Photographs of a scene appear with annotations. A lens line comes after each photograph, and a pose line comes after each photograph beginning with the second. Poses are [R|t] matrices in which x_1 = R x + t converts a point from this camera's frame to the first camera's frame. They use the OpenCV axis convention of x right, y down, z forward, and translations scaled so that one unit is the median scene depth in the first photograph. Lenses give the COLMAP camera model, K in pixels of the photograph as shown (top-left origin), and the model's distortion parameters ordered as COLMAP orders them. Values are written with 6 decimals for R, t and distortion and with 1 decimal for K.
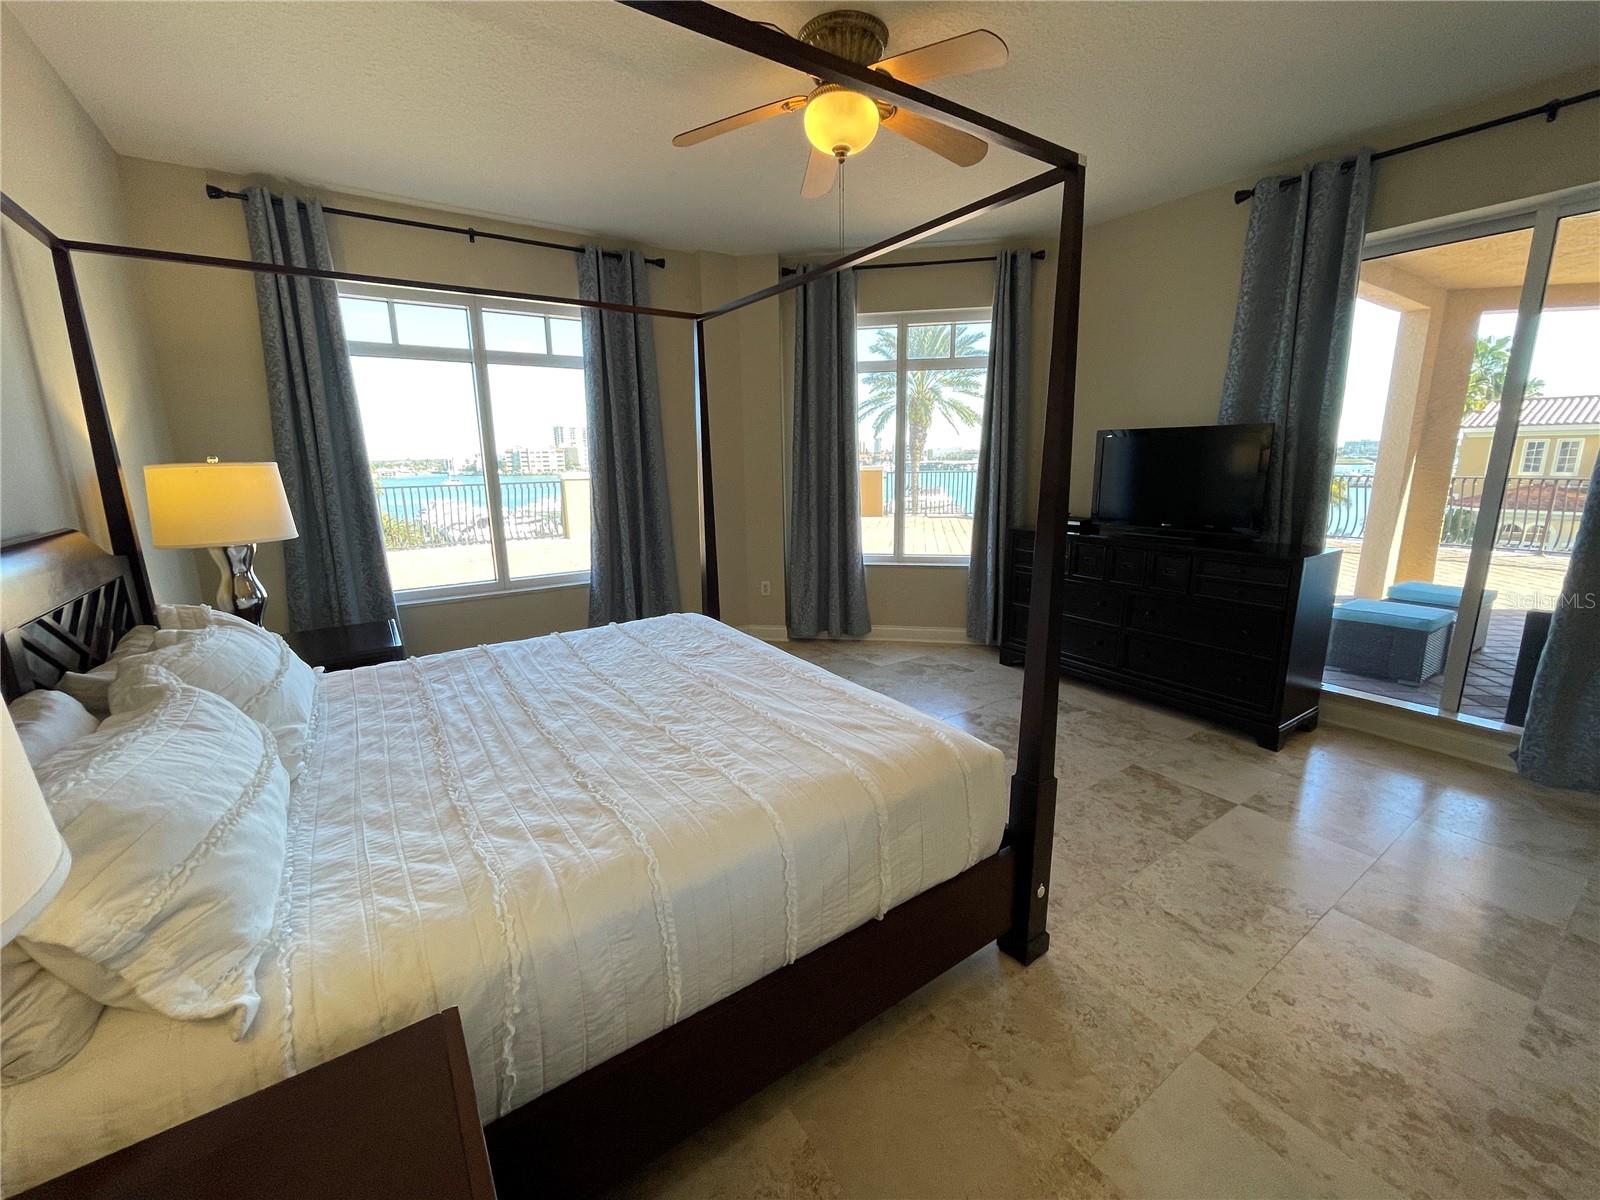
lens RADIAL K [[647.5, 0, 798.7], [0, 647.5, 595.3], [0, 0, 1]] dist [-0.007902, 0.003176]
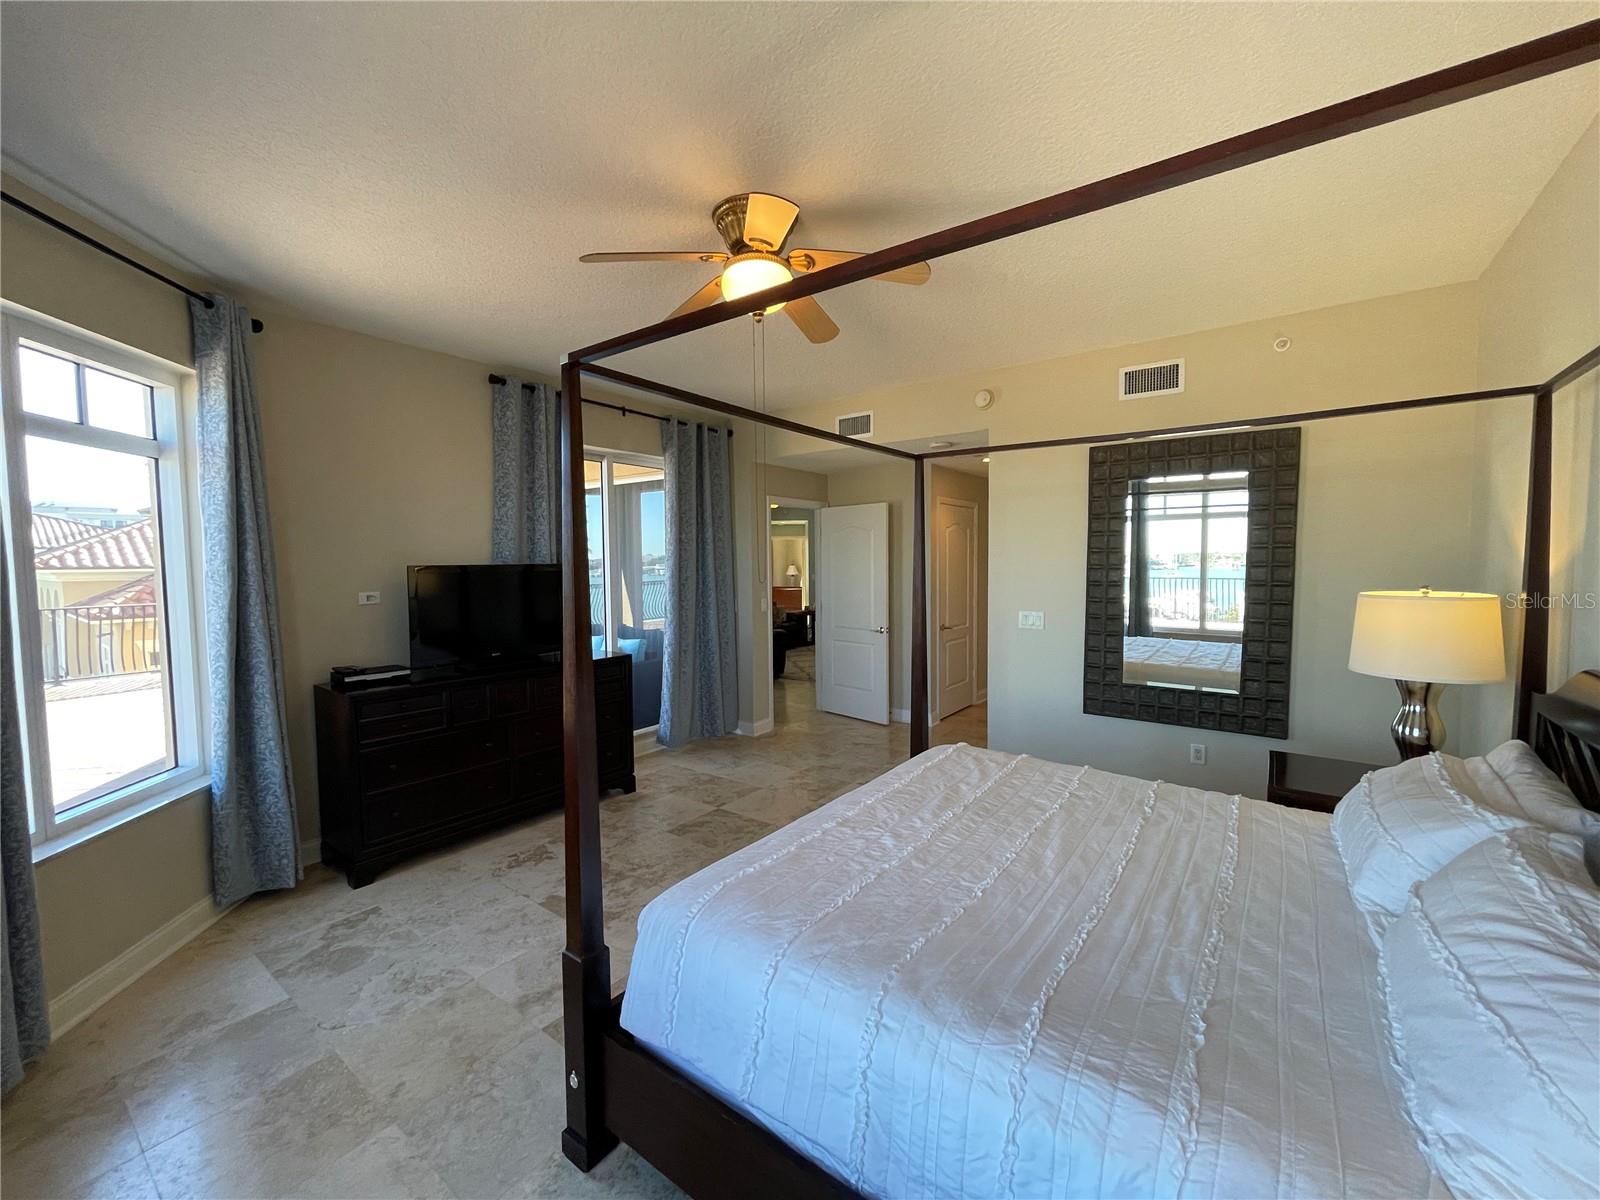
lens RADIAL K [[647.5, 0, 798.7], [0, 647.5, 595.3], [0, 0, 1]] dist [-0.007902, 0.003176]
pose [[-0.322345, -0.036335, 0.945924, -0.647617], [0.211714, 0.971184, 0.109452, -0.233767], [-0.922643, 0.235547, -0.305364, 0.924319]]
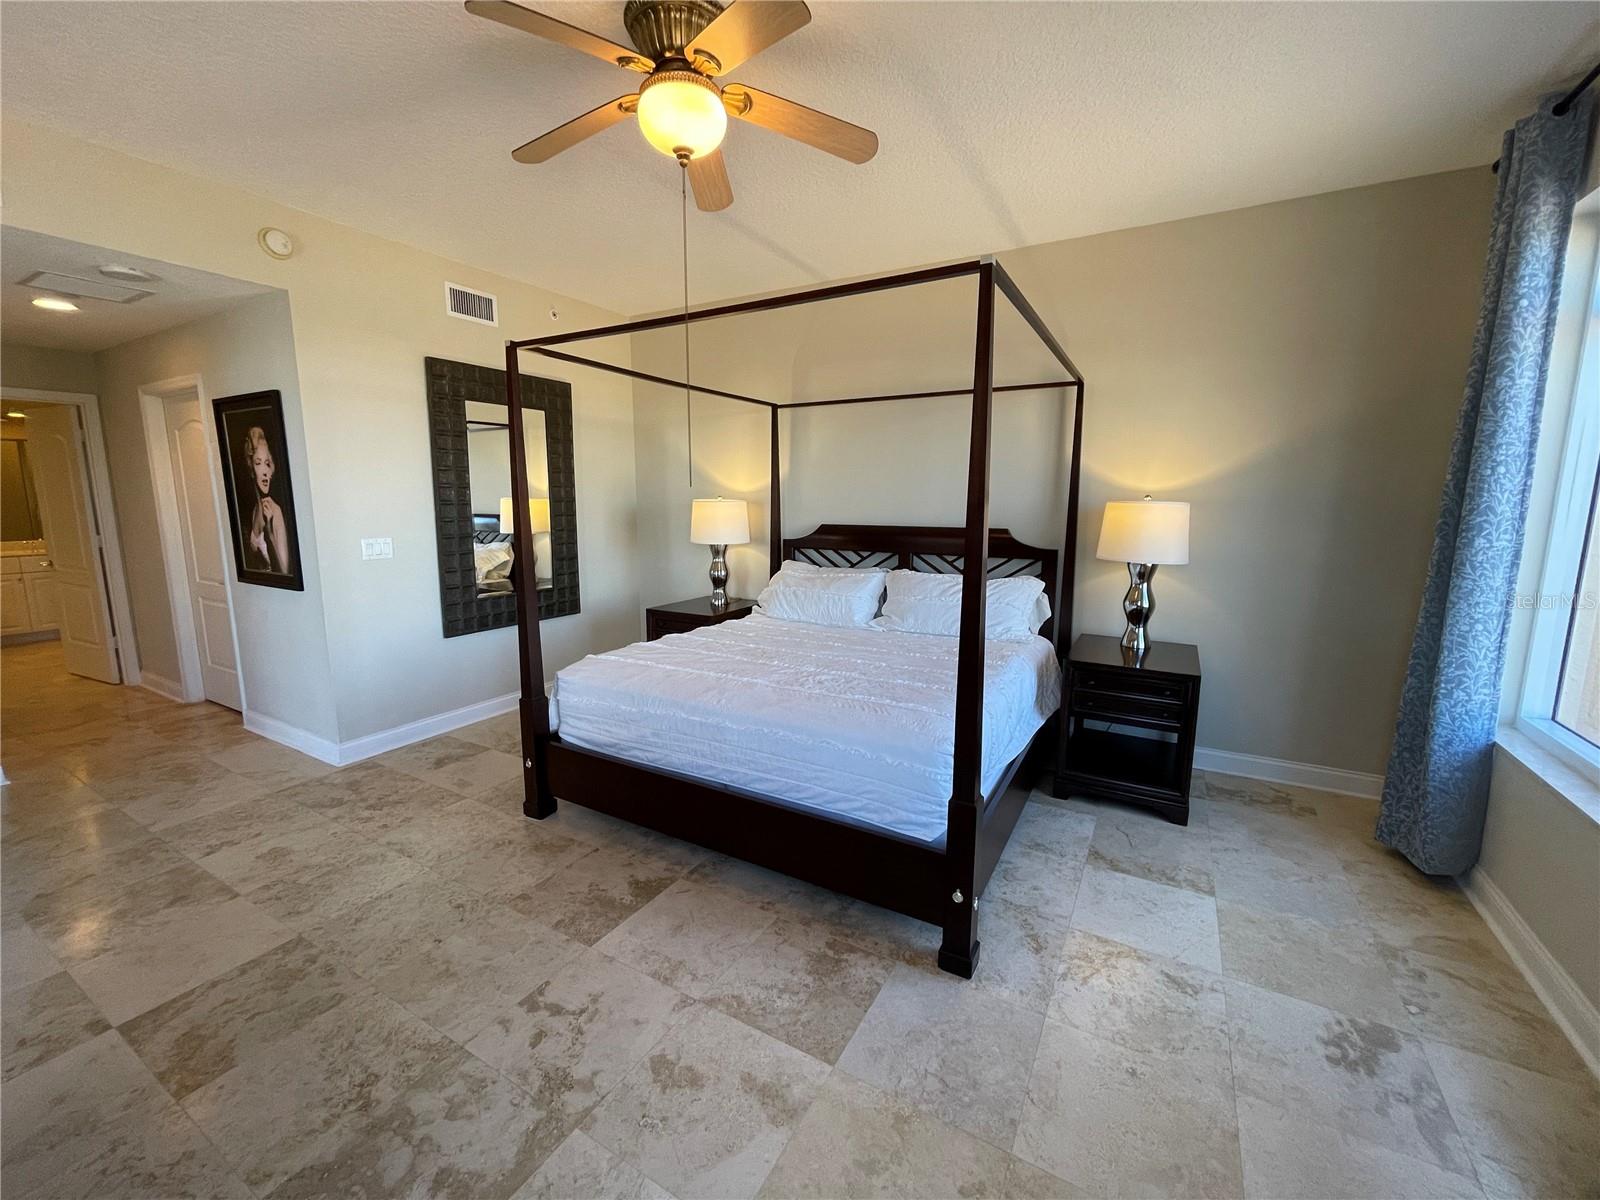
lens RADIAL K [[647.5, 0, 798.7], [0, 647.5, 595.3], [0, 0, 1]] dist [-0.007902, 0.003176]
pose [[-0.901439, 0.076977, -0.426008, 0.228924], [-0.082163, 0.935756, 0.342943, -0.302051], [0.425038, 0.344144, -0.837202, 1.342833]]
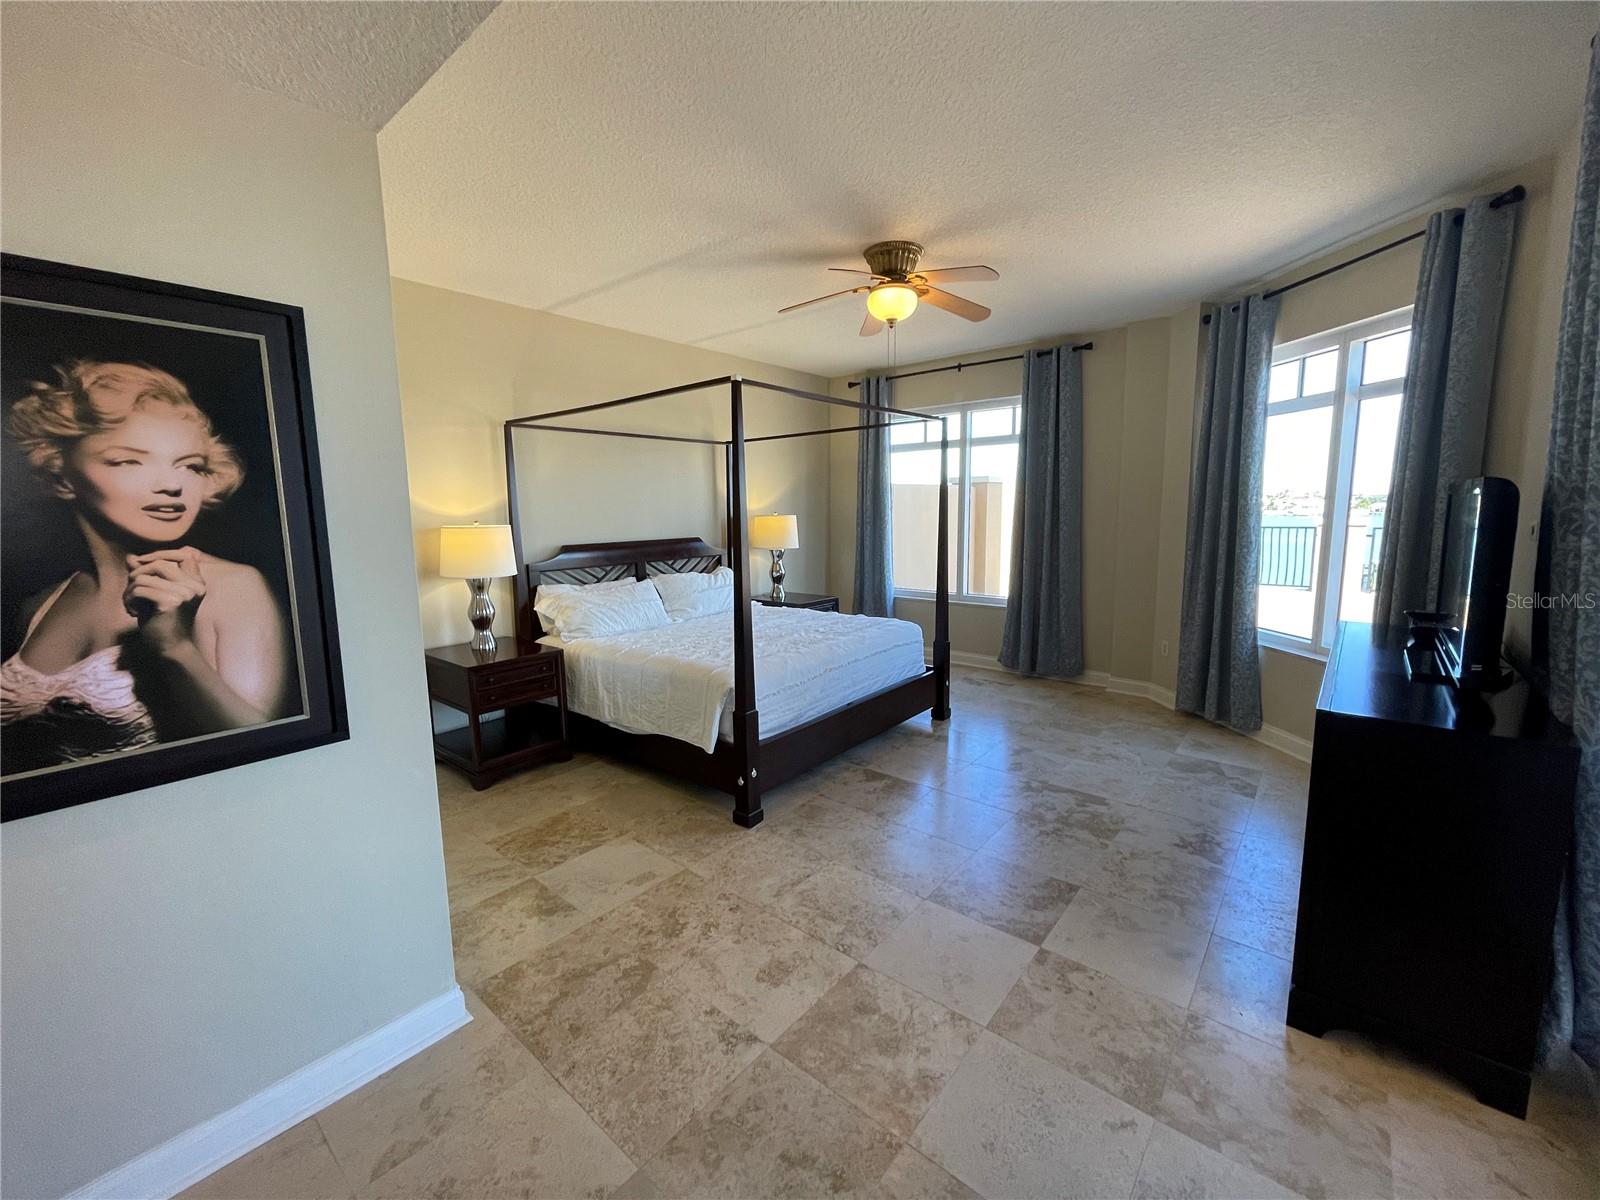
lens RADIAL K [[647.5, 0, 798.7], [0, 647.5, 595.3], [0, 0, 1]] dist [-0.007902, 0.003176]
pose [[0.267558, 0.140009, -0.953315, 1.042658], [-0.189643, 0.977686, 0.090363, -0.105570], [0.944695, 0.156613, 0.288140, 0.311671]]
